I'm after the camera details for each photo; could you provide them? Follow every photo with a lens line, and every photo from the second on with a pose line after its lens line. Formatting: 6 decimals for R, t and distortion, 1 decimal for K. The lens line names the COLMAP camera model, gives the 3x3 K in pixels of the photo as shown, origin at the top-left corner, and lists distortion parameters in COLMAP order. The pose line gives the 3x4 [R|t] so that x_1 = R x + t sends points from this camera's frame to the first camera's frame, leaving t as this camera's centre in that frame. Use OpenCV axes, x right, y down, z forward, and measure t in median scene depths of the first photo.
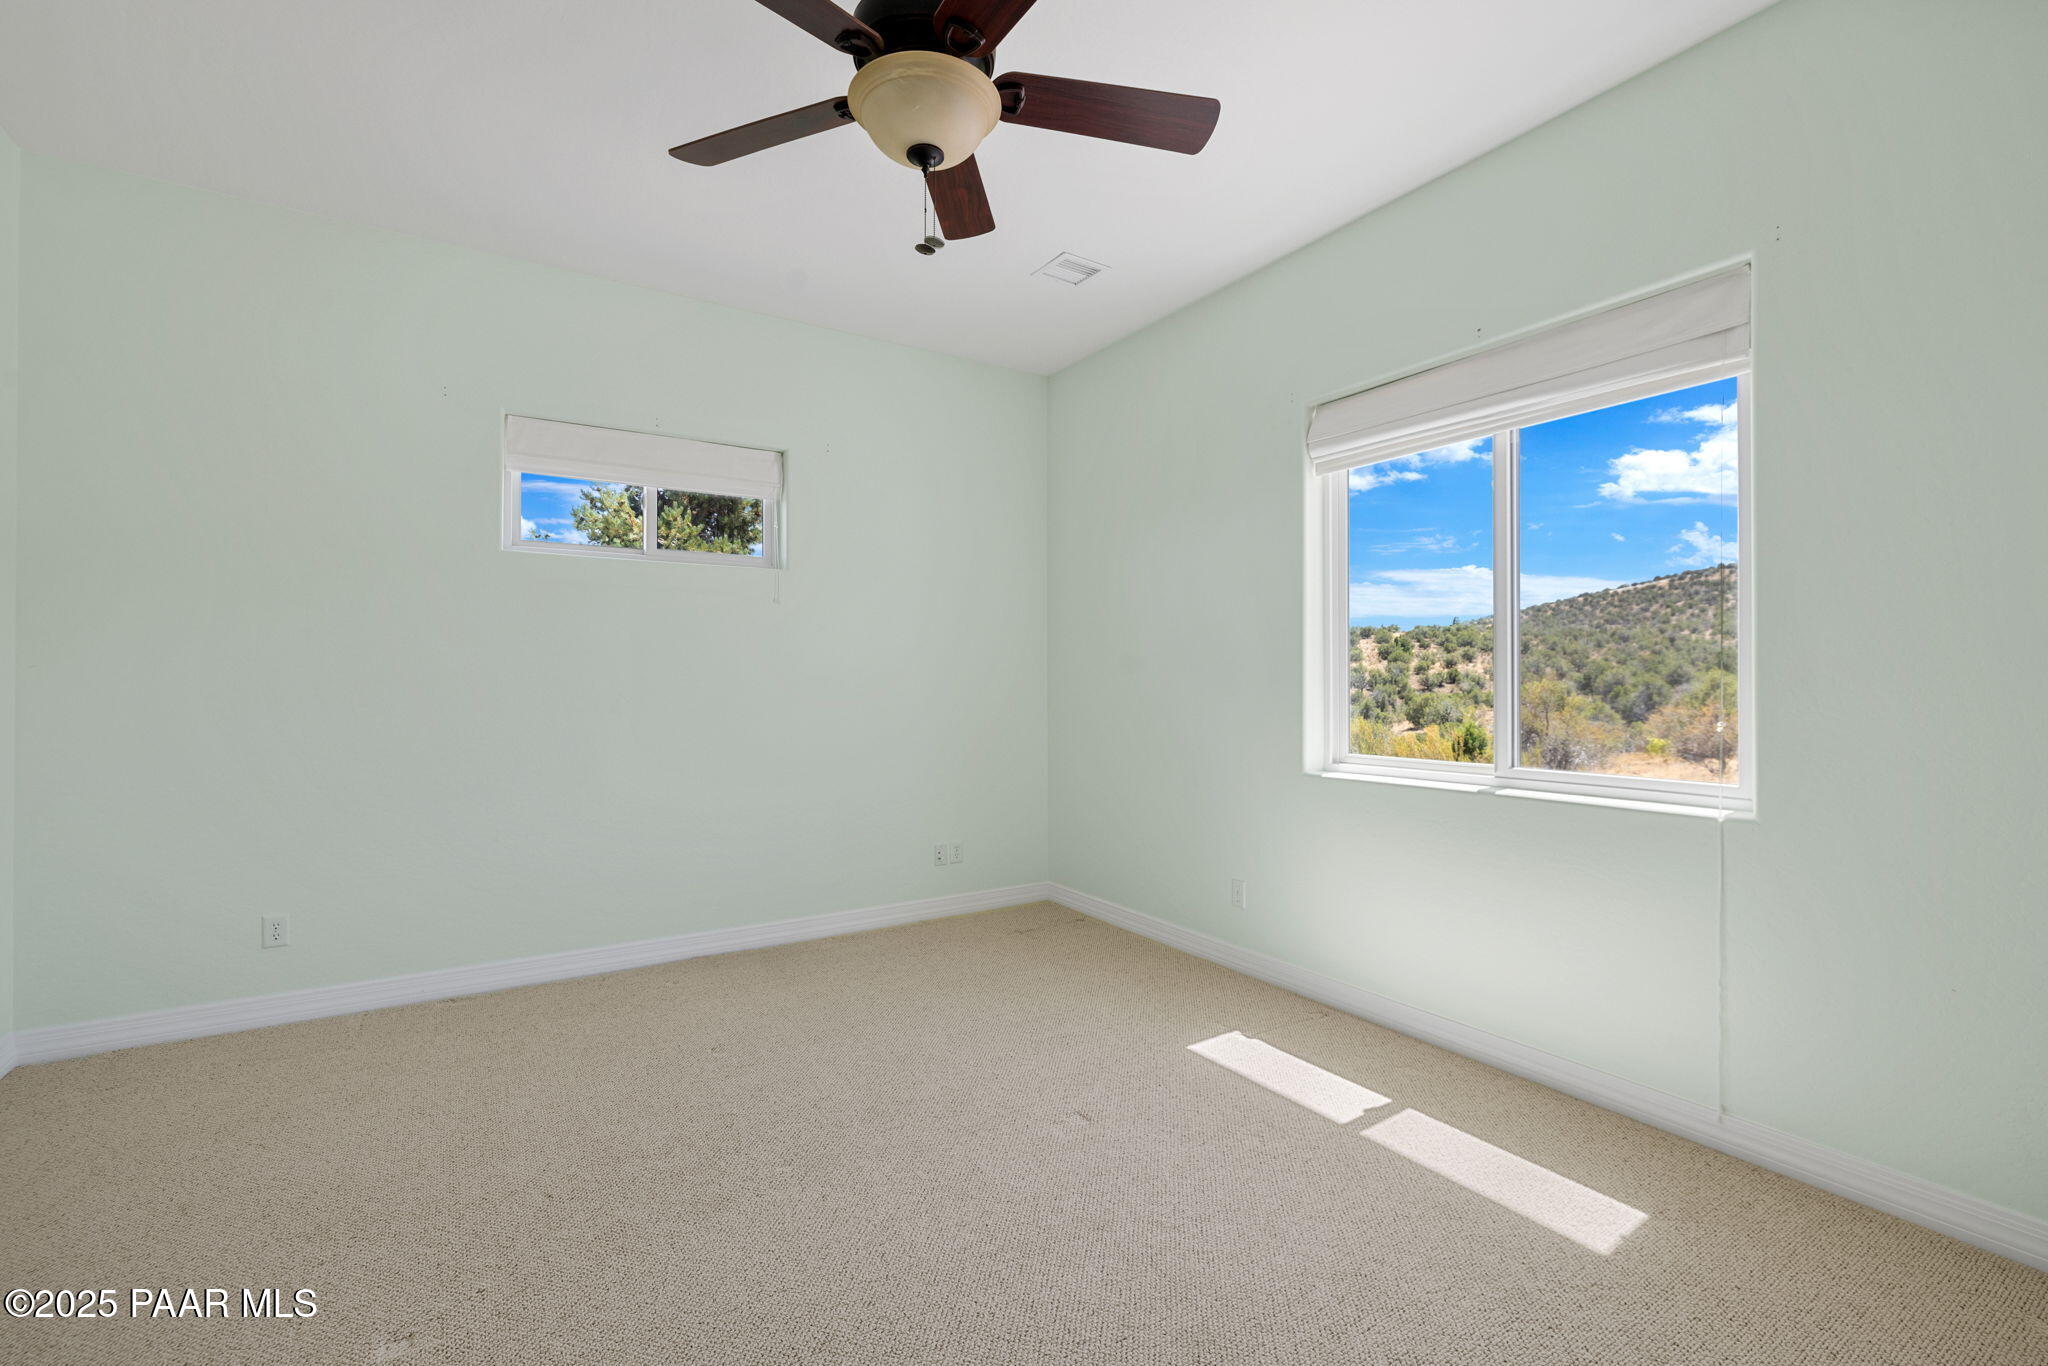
lens RADIAL K [[902.4, 0, 994.9], [0, 902.4, 665.3], [0, 0, 1]] dist [0.028695, -0.000021]
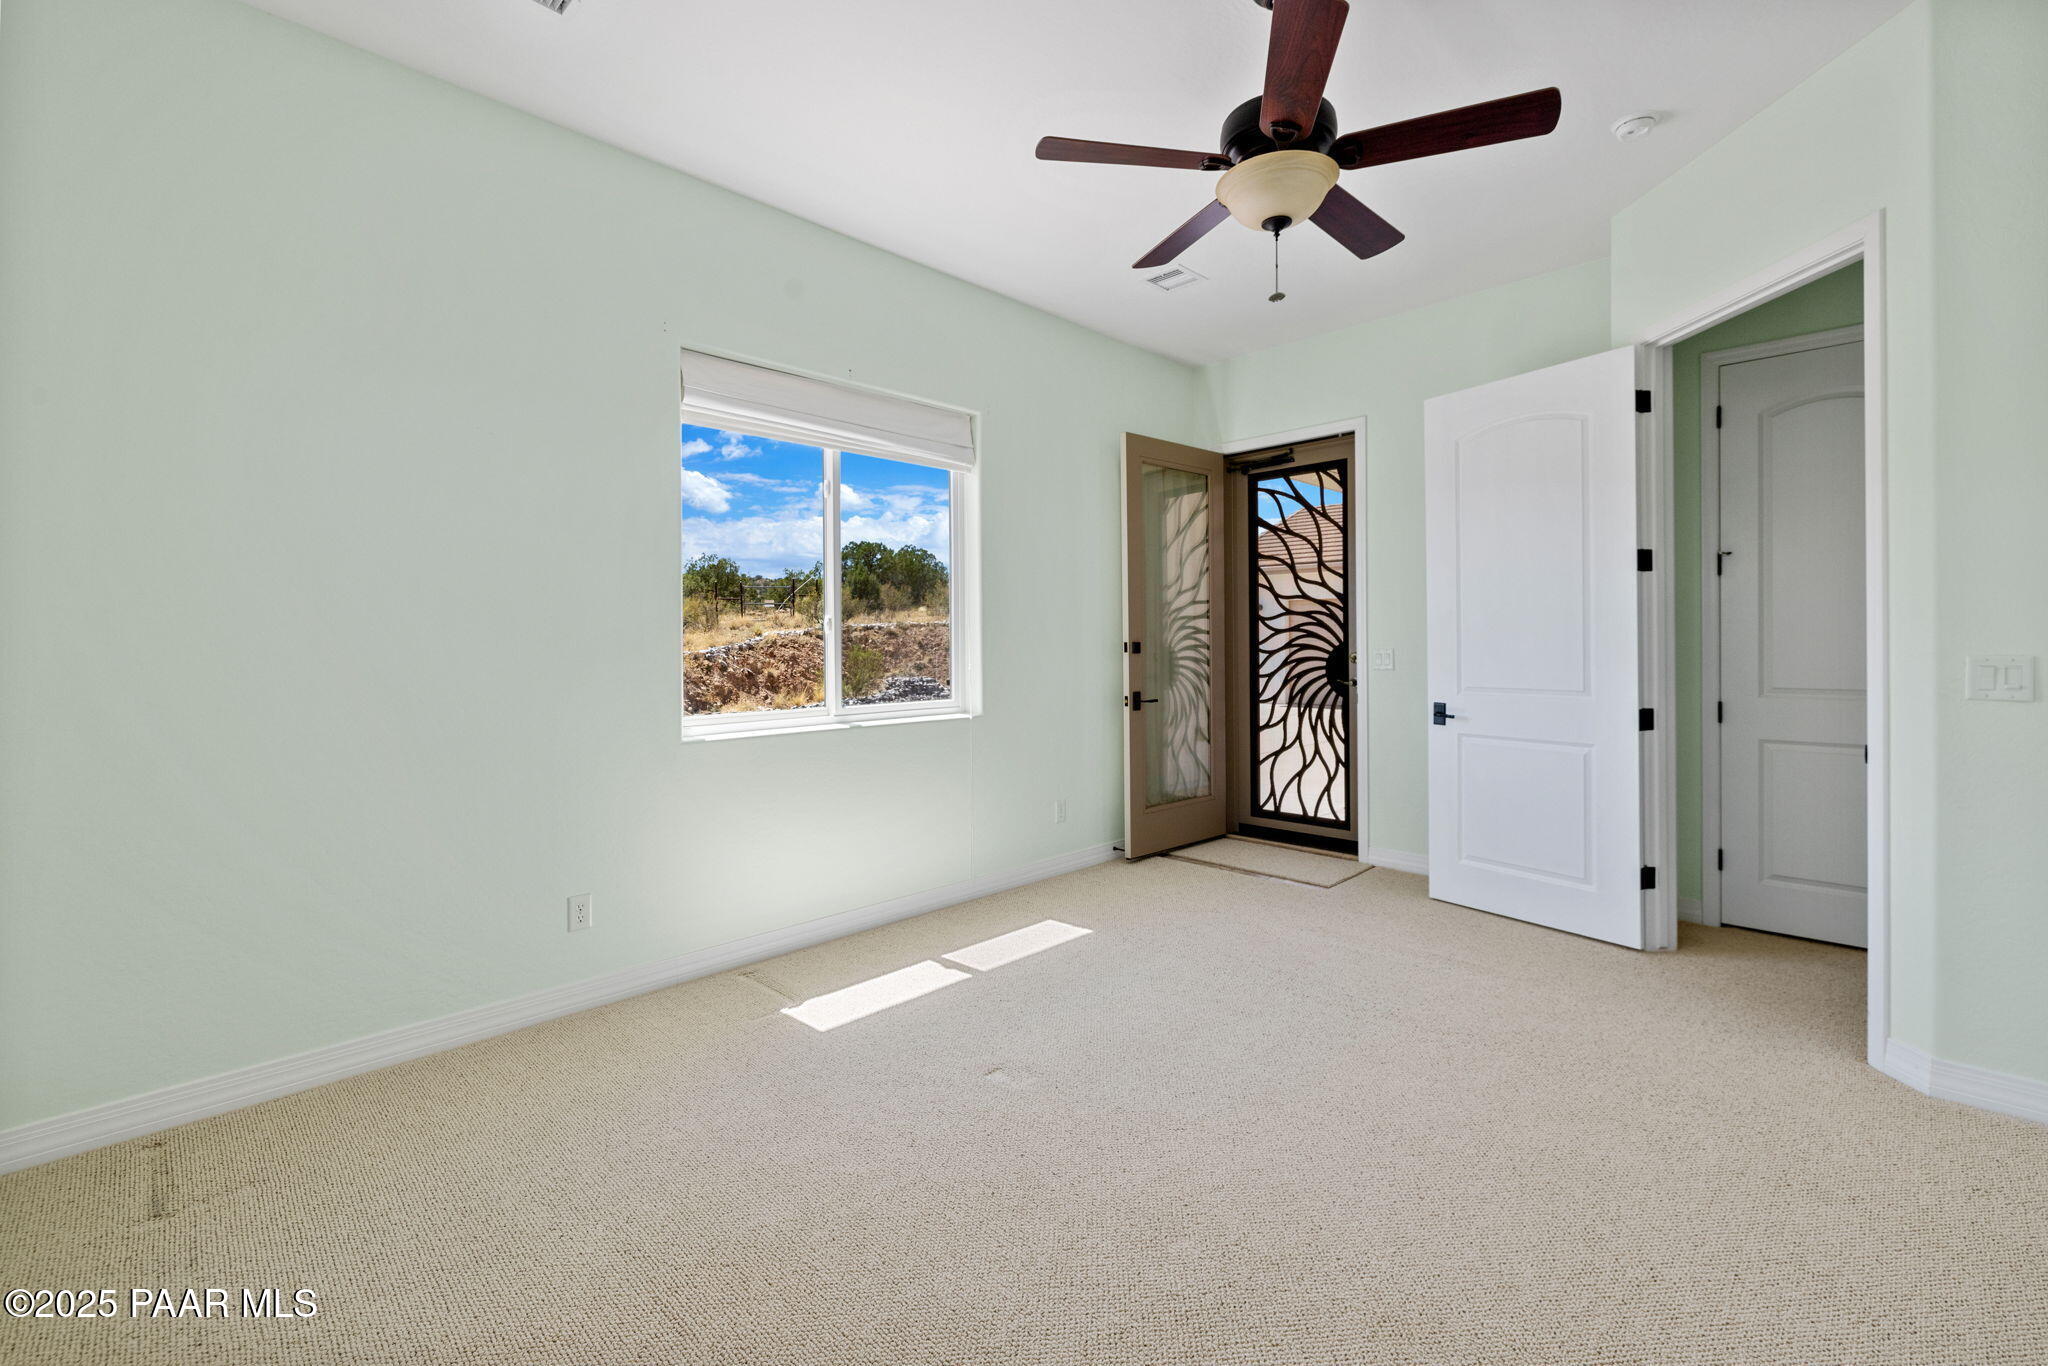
lens RADIAL K [[902.4, 0, 994.9], [0, 902.4, 665.3], [0, 0, 1]] dist [0.028695, -0.000021]
pose [[-0.229304, -0.001486, 0.973354, -0.790057], [0.005533, 0.999981, 0.002830, 0.050154], [-0.973339, 0.006034, -0.229291, 1.128298]]
